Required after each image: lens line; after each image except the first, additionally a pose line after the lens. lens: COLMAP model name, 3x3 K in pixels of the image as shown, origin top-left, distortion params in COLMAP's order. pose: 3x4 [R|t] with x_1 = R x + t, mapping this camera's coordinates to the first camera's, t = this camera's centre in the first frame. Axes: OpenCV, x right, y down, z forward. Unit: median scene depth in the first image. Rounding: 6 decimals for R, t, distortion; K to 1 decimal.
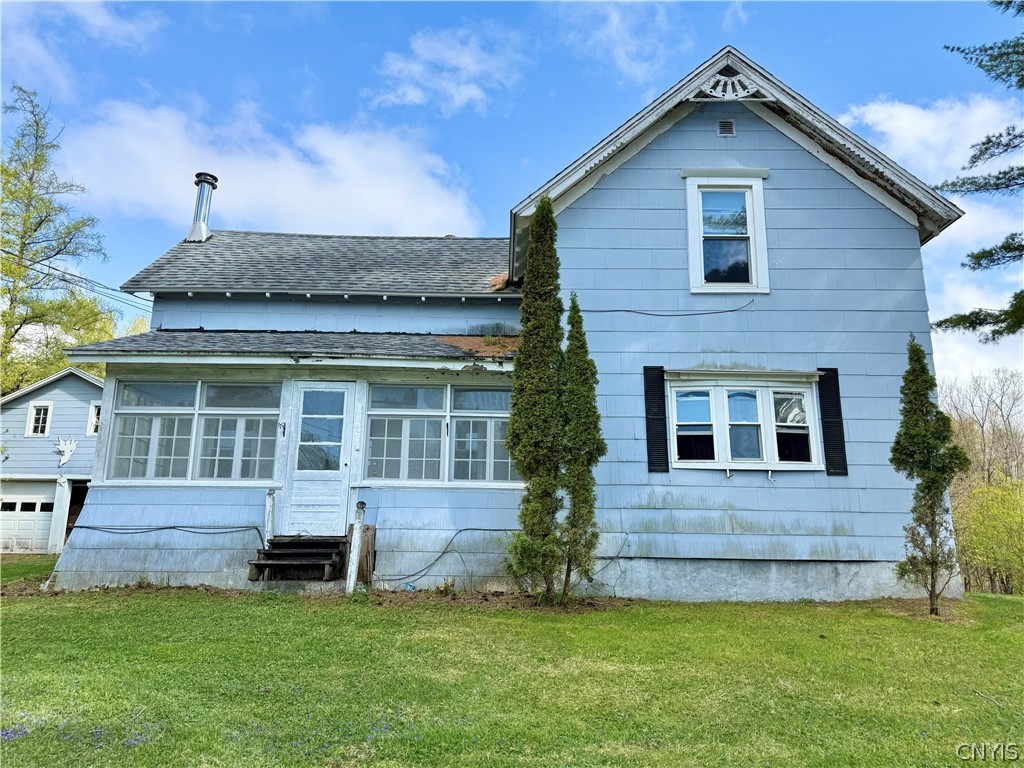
lens RADIAL K [[725.5, 0, 512.0], [0, 725.5, 384.0], [0, 0, 1]] dist [0.112646, -0.170552]
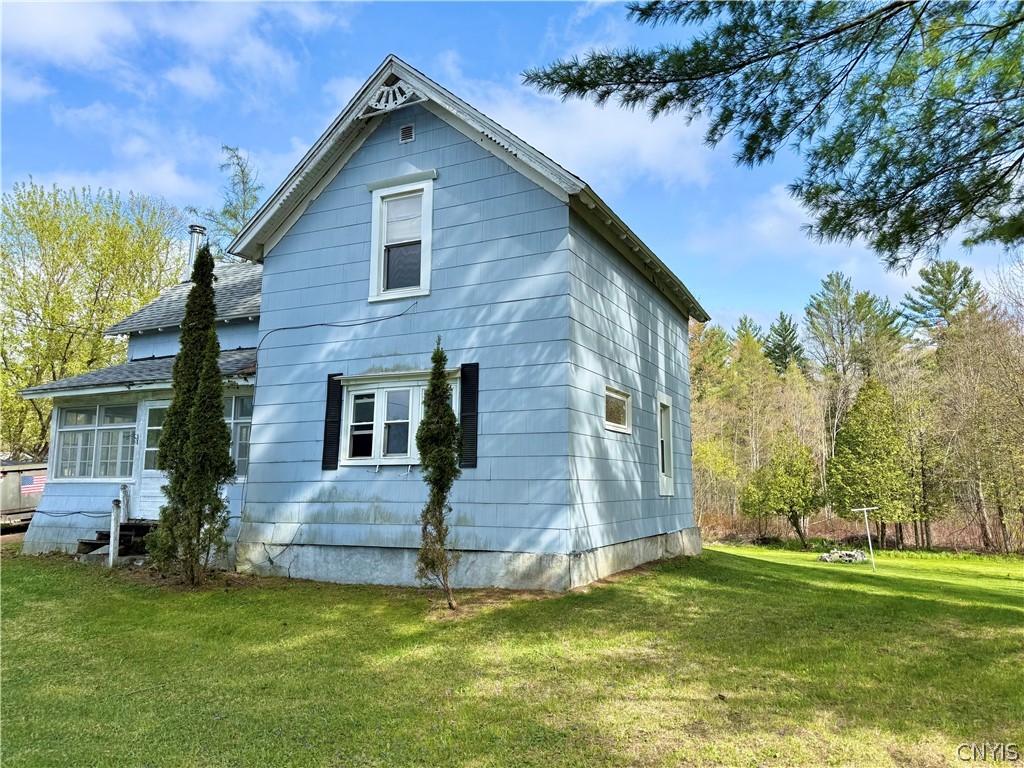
lens RADIAL K [[732.2, 0, 512.0], [0, 732.2, 384.0], [0, 0, 1]] dist [0.111569, -0.116176]
pose [[0.894408, -0.068000, -0.442053, 0.888329], [0.102071, 0.993326, 0.053719, -0.039871], [0.435450, -0.093167, 0.895379, 0.100770]]
